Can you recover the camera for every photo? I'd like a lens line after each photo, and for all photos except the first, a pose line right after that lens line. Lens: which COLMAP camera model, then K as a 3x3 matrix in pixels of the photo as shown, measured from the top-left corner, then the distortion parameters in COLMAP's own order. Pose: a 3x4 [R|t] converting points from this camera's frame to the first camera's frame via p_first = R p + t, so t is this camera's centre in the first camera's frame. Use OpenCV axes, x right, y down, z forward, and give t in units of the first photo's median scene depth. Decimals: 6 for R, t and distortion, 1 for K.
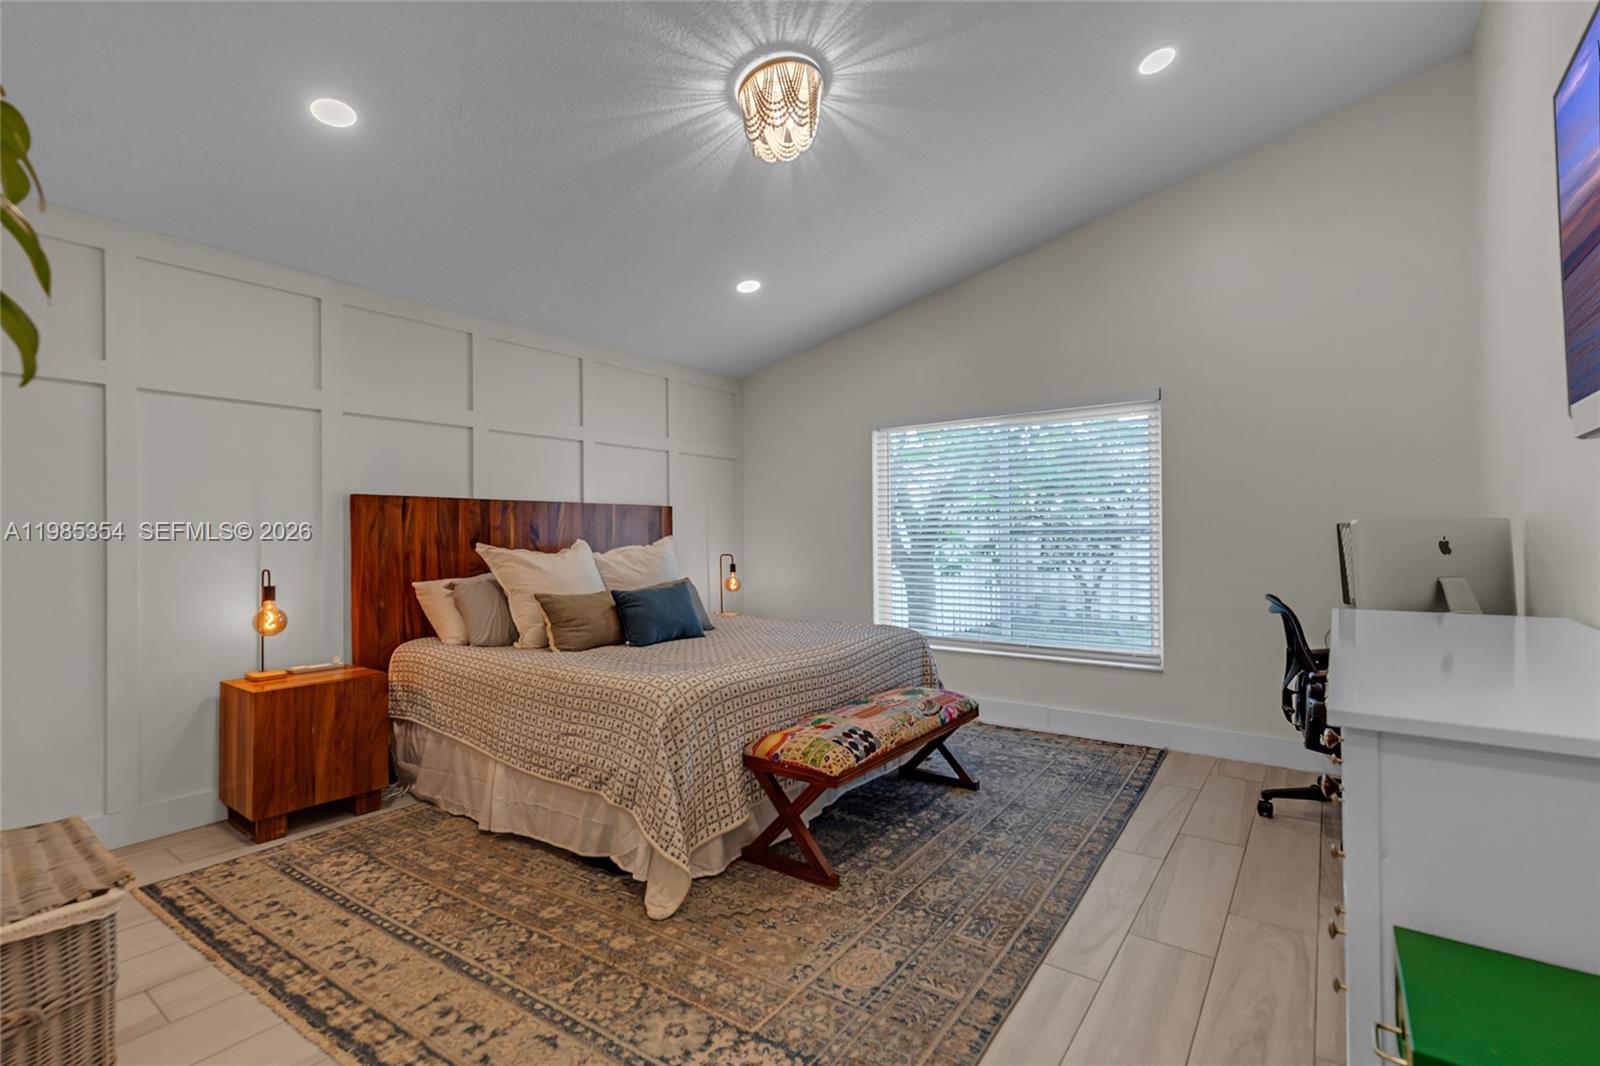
lens RADIAL K [[746.4, 0, 800.0], [0, 746.4, 533.0], [0, 0, 1]] dist [-0.000854, -0.000124]
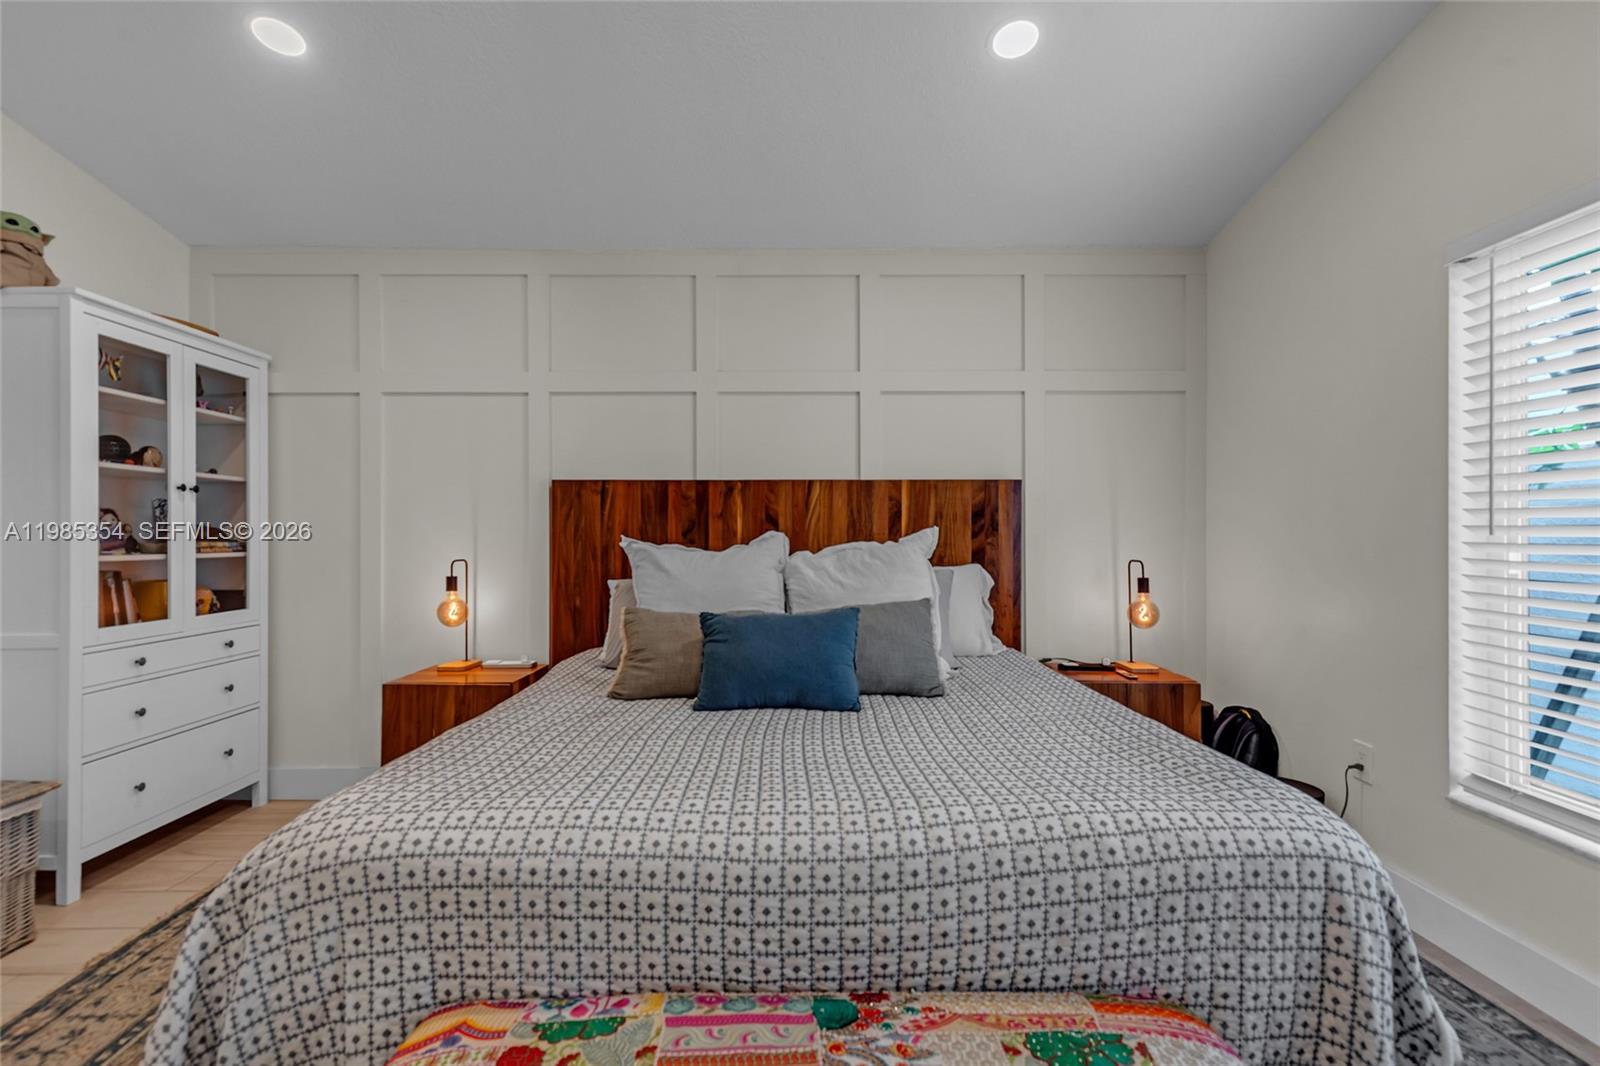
lens RADIAL K [[738.3, 0, 790.5], [0, 738.3, 529.4], [0, 0, 1]] dist [0.005068, -0.000164]
pose [[0.588341, 0.005877, -0.808591, 0.292846], [-0.000459, 0.999976, 0.006934, 0.001897], [0.808613, -0.003709, 0.588330, 0.670798]]
